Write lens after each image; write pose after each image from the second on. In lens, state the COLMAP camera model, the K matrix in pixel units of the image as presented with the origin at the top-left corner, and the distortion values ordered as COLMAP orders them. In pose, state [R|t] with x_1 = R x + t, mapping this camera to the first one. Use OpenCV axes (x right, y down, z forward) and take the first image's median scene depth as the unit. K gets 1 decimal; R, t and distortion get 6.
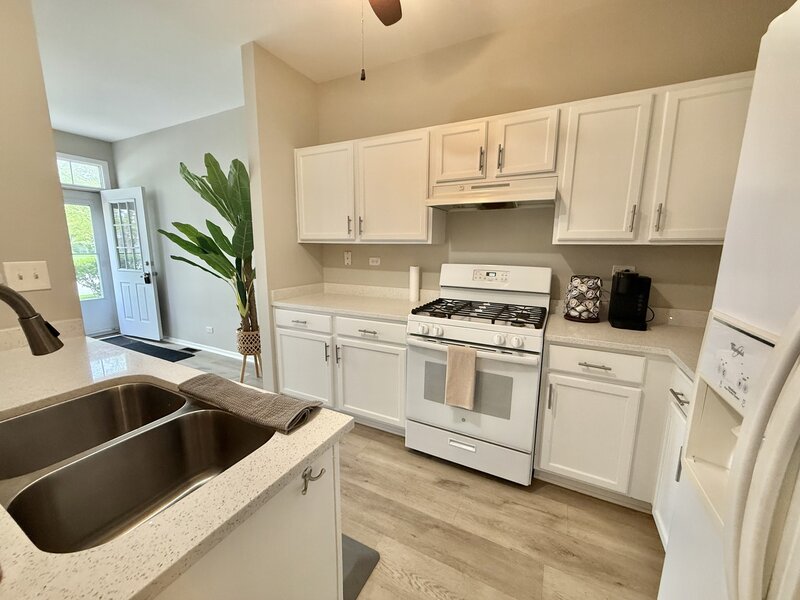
lens RADIAL K [[316.7, 0, 398.4], [0, 316.7, 300.5], [0, 0, 1]] dist [-0.004129, 0.000469]
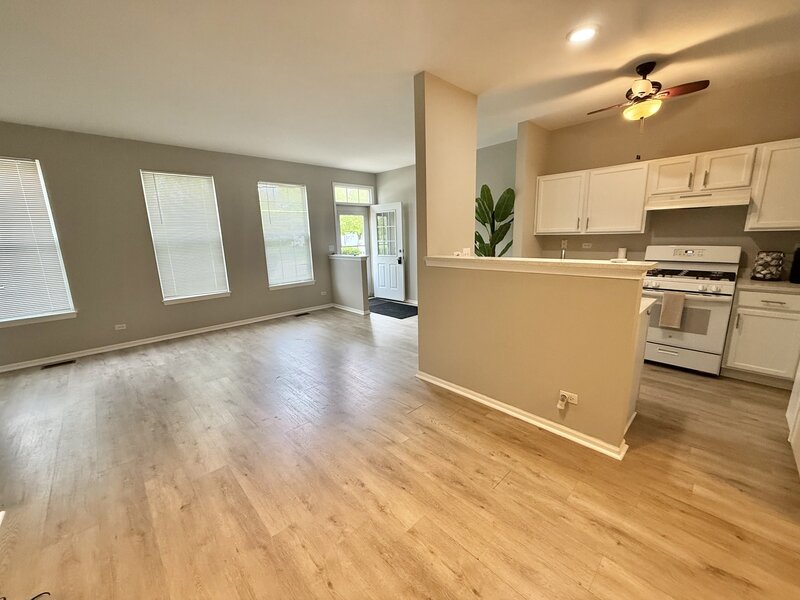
lens RADIAL K [[316.7, 0, 398.8], [0, 316.7, 300.2], [0, 0, 1]] dist [-0.004129, 0.000469]
pose [[0.941145, 0.032790, -0.336410, -0.599805], [-0.019969, 0.998939, 0.041499, 0.136577], [0.337414, -0.032339, 0.940801, -1.082020]]
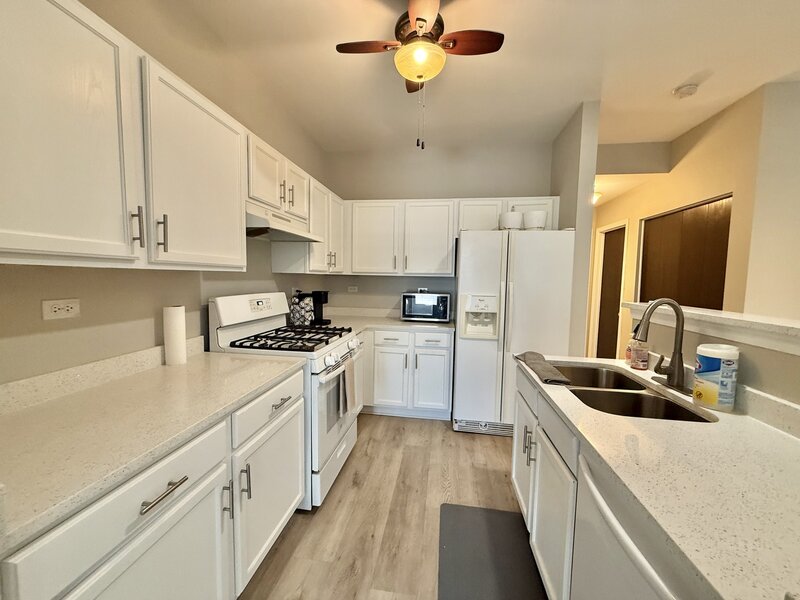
lens RADIAL K [[316.7, 0, 397.8], [0, 316.7, 300.7], [0, 0, 1]] dist [-0.004129, 0.000469]
pose [[-0.313543, -0.084010, 0.945850, -0.888996], [0.139271, 0.981239, 0.133321, -0.189681], [-0.939305, 0.173531, -0.295960, 1.050039]]
